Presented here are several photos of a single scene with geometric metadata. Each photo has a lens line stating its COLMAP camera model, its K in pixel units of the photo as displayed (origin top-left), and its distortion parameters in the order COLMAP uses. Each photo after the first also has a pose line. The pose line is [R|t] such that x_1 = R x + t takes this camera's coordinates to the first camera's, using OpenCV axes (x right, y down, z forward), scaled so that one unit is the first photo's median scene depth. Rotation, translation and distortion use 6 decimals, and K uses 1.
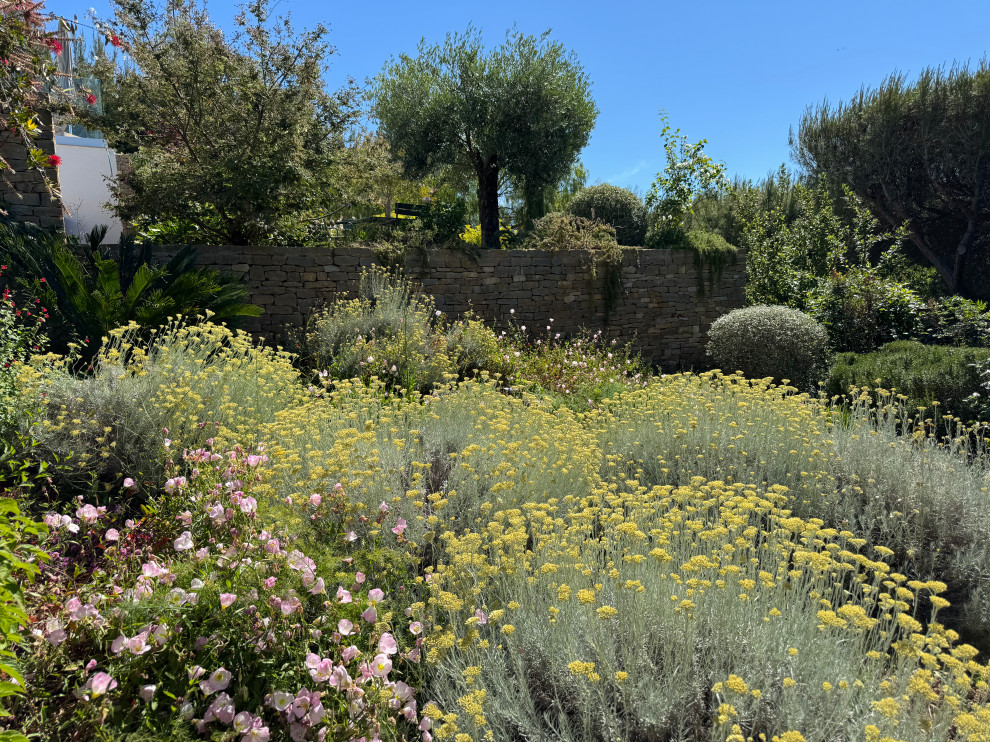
lens RADIAL K [[707.5, 0, 495.0], [0, 707.5, 371.0], [0, 0, 1]] dist [0.000097, -0.000554]
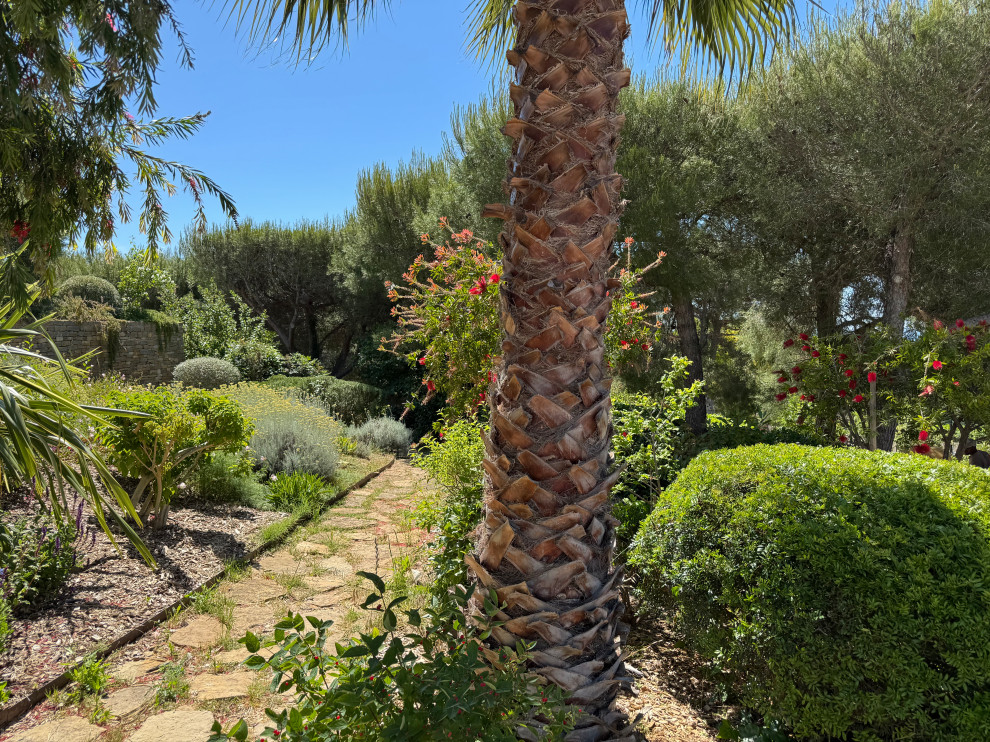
lens RADIAL K [[707.5, 0, 495.0], [0, 707.5, 371.0], [0, 0, 1]] dist [0.000097, -0.000554]
pose [[0.625032, -0.008613, 0.780552, -0.520138], [0.062670, 0.997265, -0.039179, 0.053779], [-0.778079, 0.073405, 0.623862, -0.634156]]
